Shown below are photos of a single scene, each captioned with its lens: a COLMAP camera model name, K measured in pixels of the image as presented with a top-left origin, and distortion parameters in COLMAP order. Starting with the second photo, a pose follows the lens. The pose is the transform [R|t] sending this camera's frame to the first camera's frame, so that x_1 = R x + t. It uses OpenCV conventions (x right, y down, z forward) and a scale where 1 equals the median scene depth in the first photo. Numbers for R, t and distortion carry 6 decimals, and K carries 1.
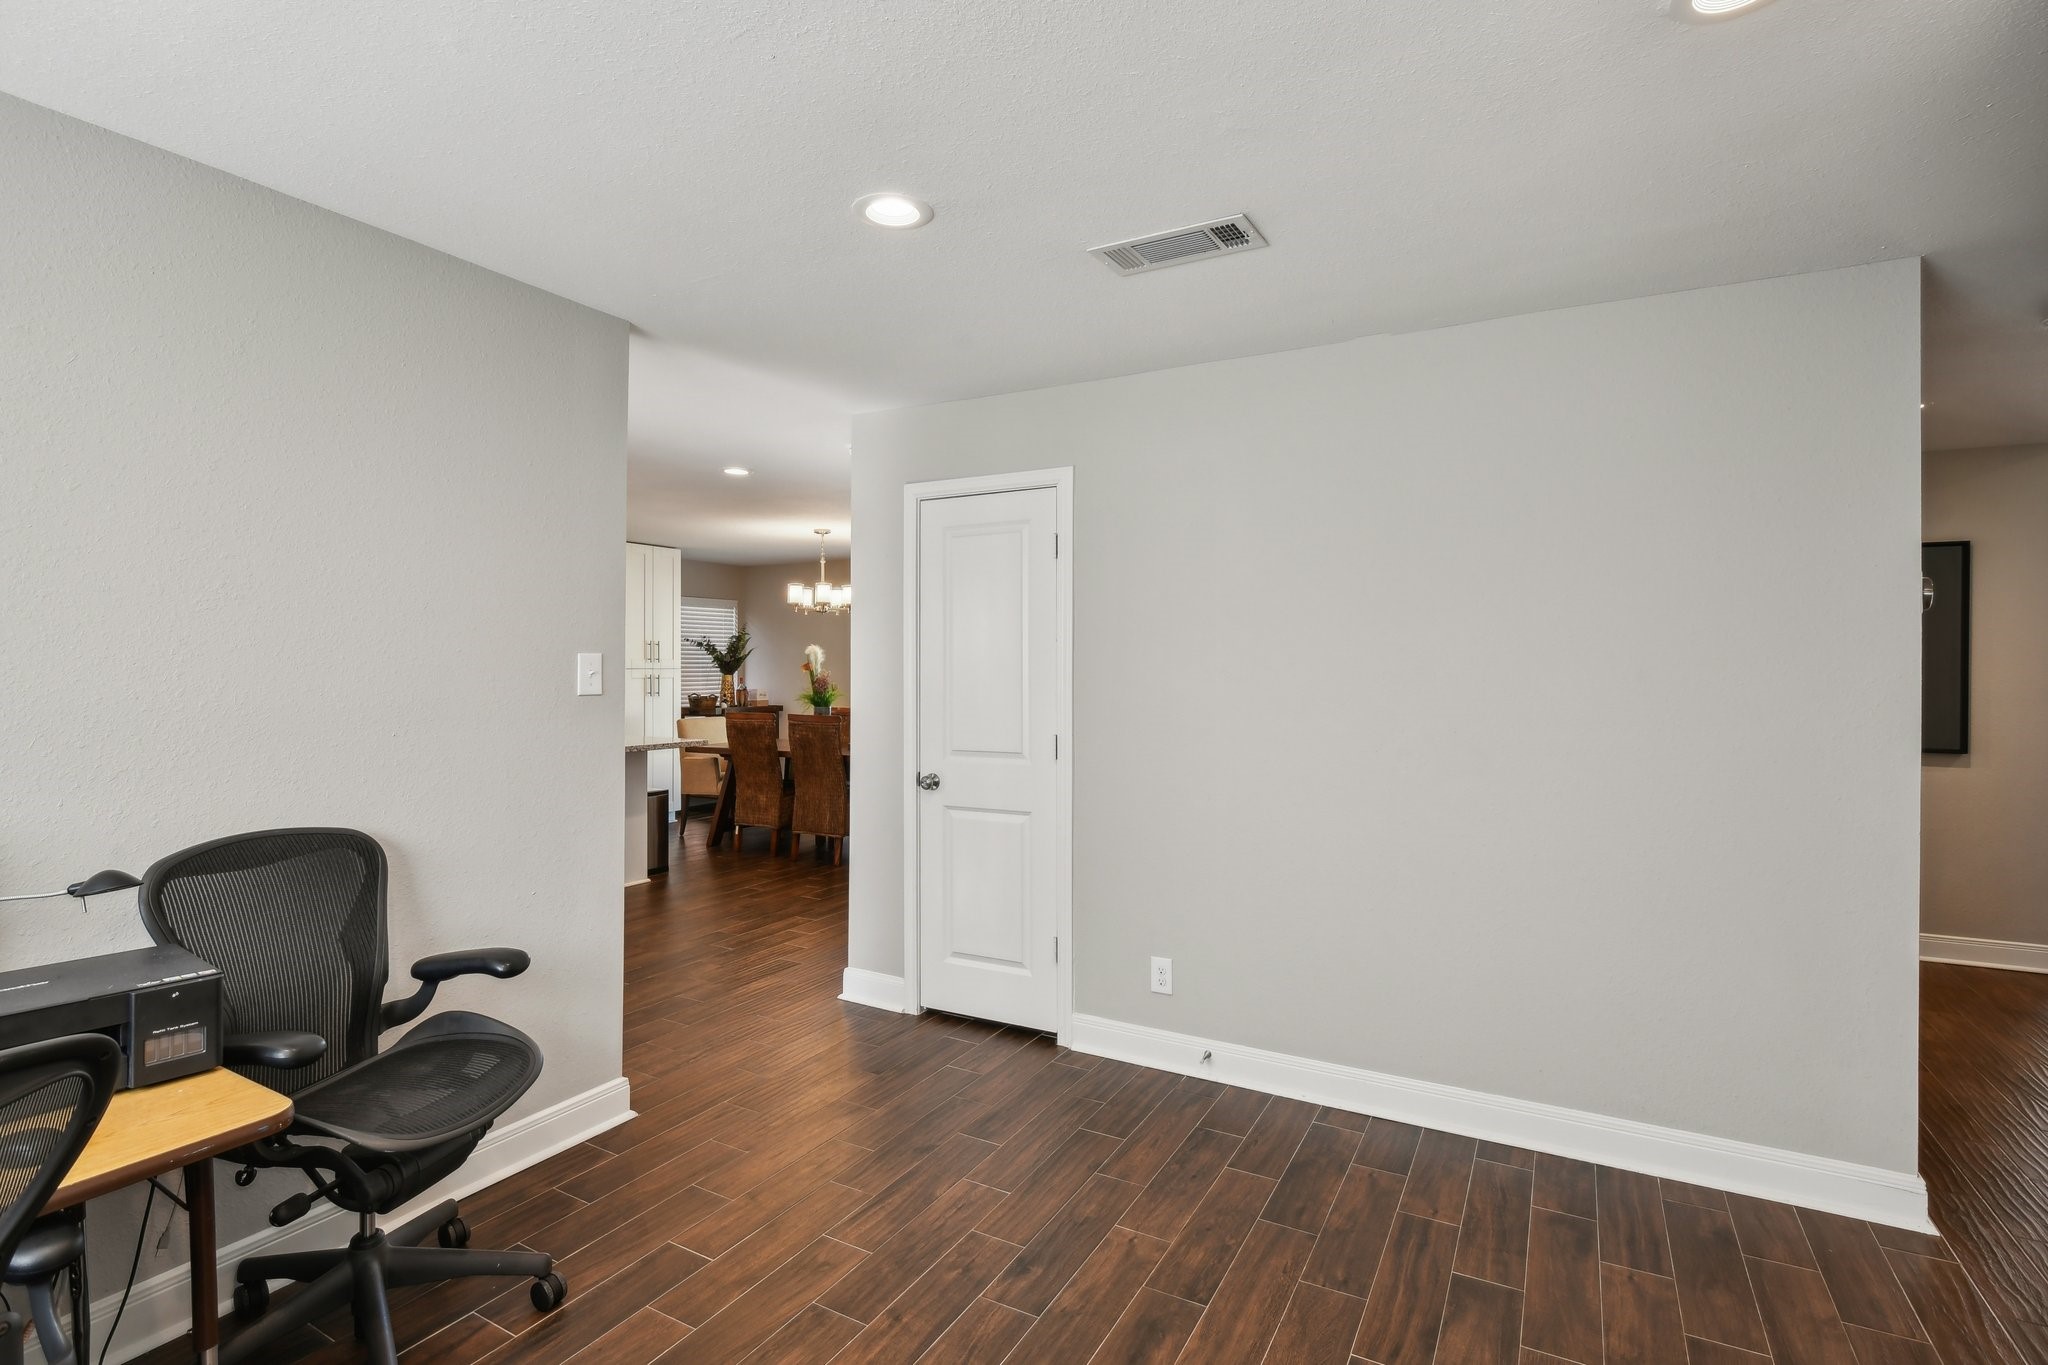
lens RADIAL K [[960.2, 0, 990.6], [0, 960.2, 657.4], [0, 0, 1]] dist [-0.014902, -0.003348]
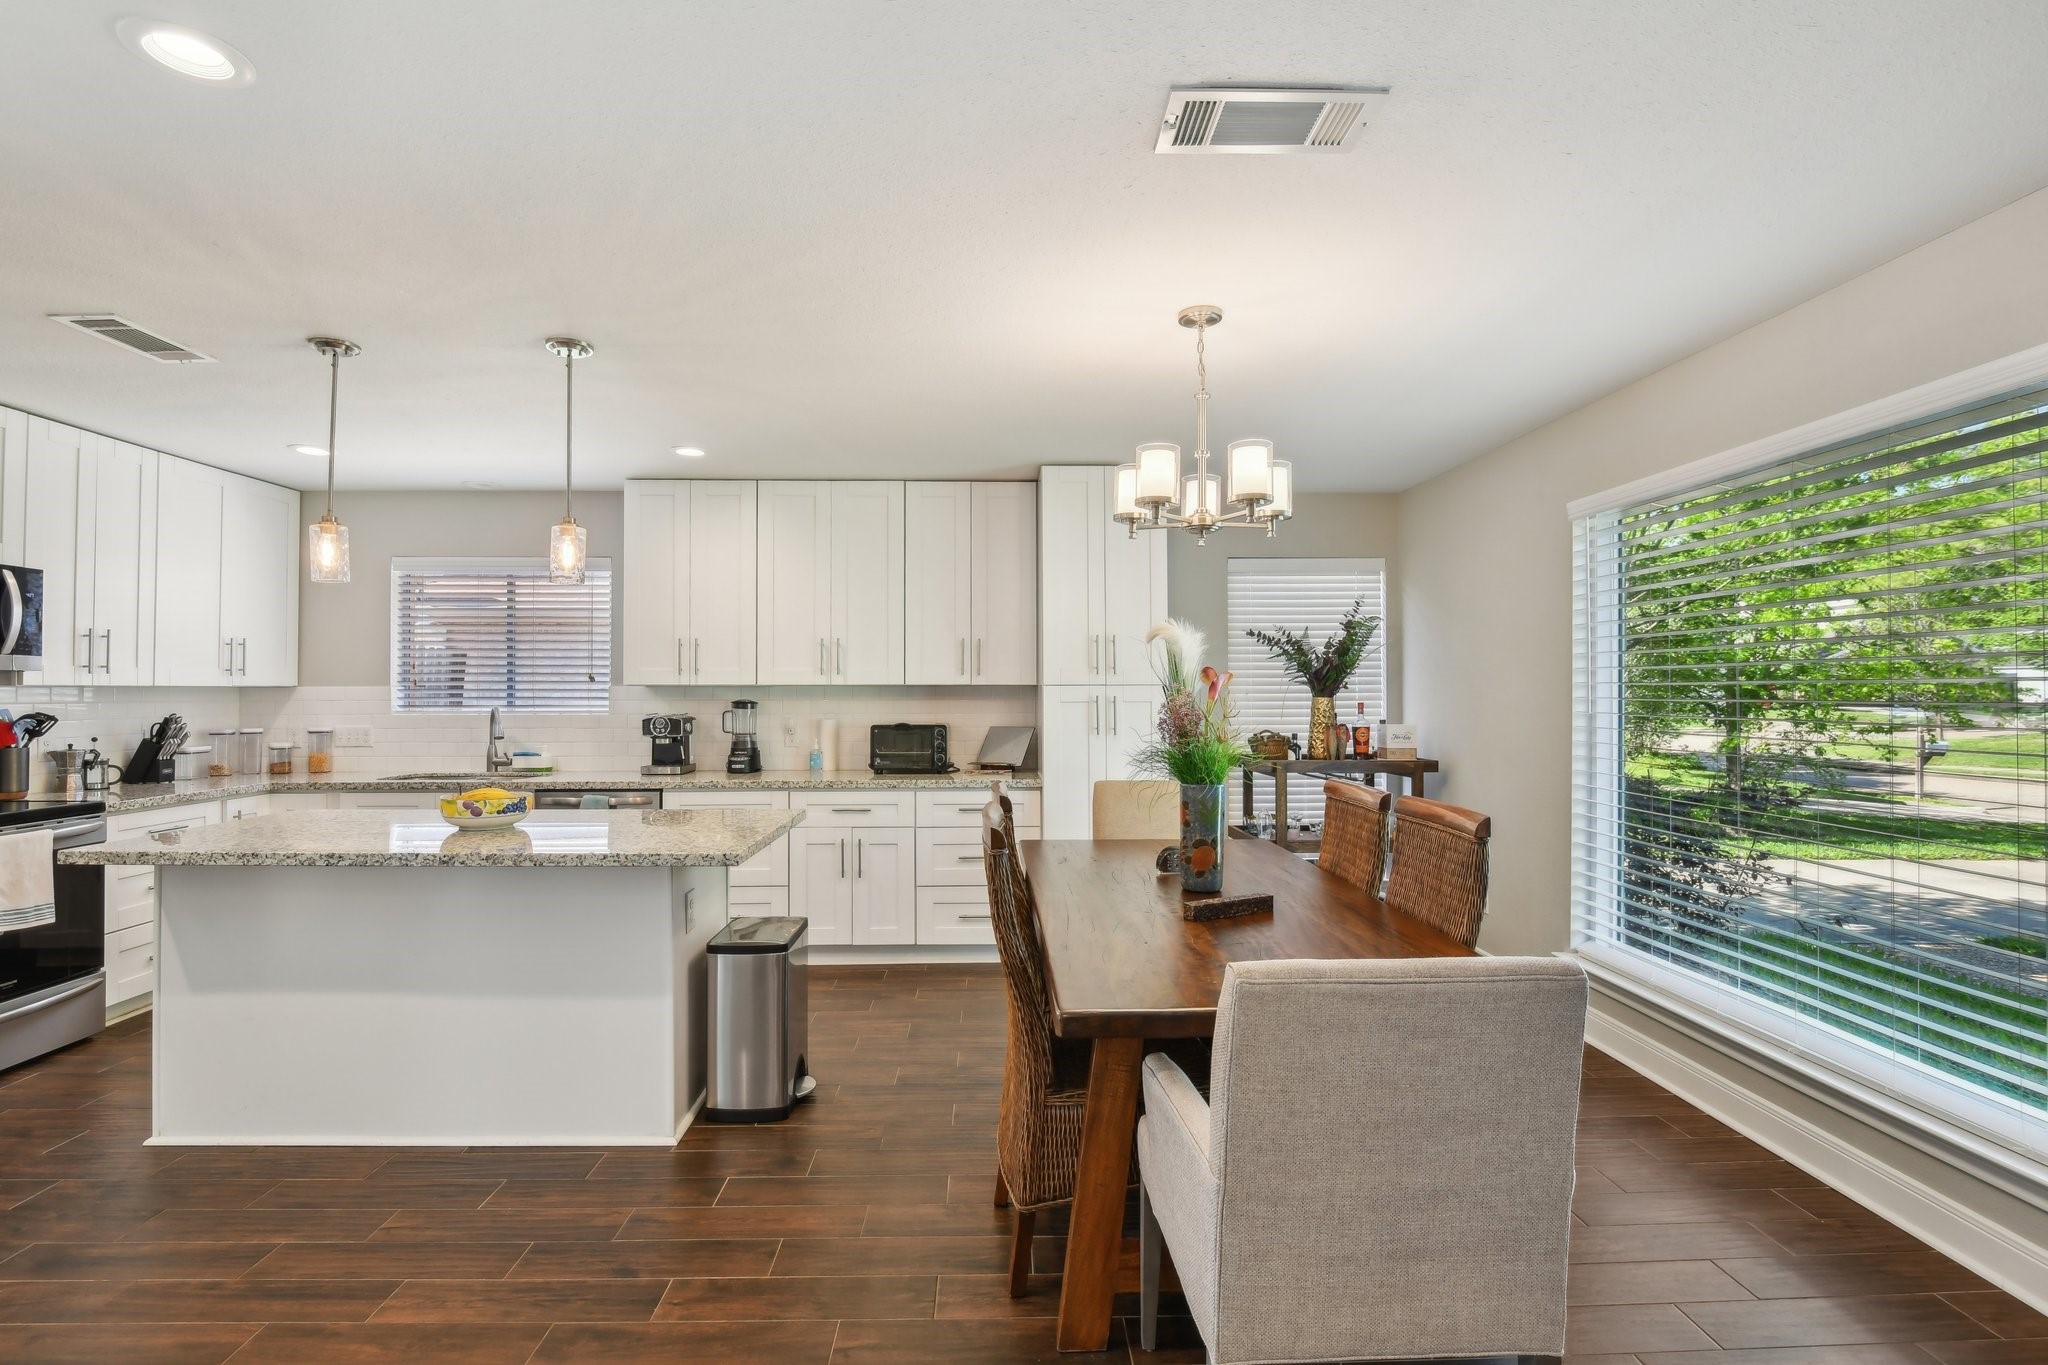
lens RADIAL K [[960.2, 0, 1023.0], [0, 960.2, 671.1], [0, 0, 1]] dist [-0.014902, -0.003348]
pose [[0.538048, -0.012619, -0.842819, 0.174958], [0.007186, 0.999920, -0.010384, 0.017228], [0.842883, -0.000469, 0.538096, 1.230837]]
